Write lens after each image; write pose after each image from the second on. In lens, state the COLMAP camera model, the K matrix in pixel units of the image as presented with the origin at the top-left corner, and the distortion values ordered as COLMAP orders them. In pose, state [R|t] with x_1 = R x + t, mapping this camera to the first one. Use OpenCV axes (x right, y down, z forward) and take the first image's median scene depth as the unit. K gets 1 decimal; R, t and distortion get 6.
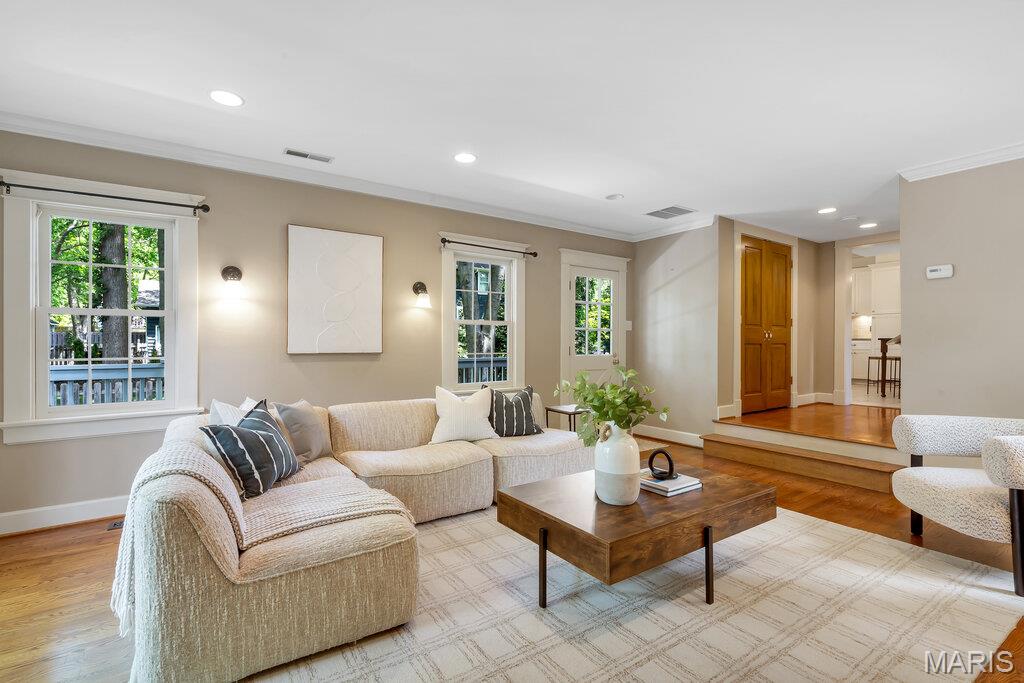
lens RADIAL K [[485.2, 0, 512.0], [0, 485.2, 341.5], [0, 0, 1]] dist [0.000959, 0.000139]
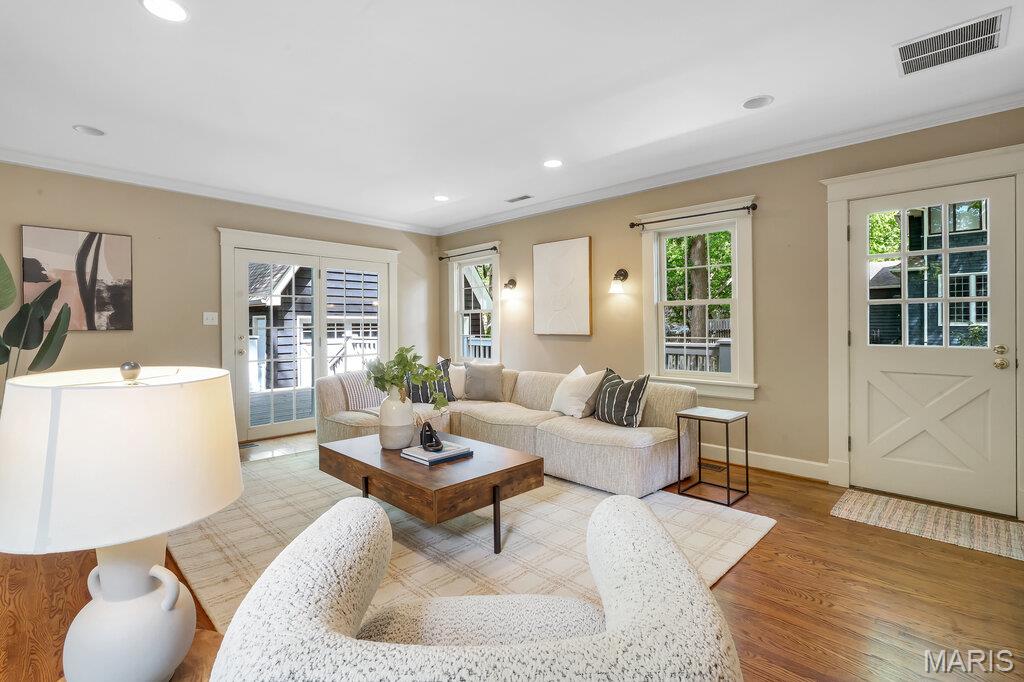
lens RADIAL K [[461.2, 0, 472.4], [0, 461.2, 328.0], [0, 0, 1]] dist [-0.001480, -0.000228]
pose [[0.159258, 0.000633, -0.987237, 0.754691], [0.007987, 0.999966, 0.001930, 0.001417], [0.987205, -0.008192, 0.159248, 0.518716]]
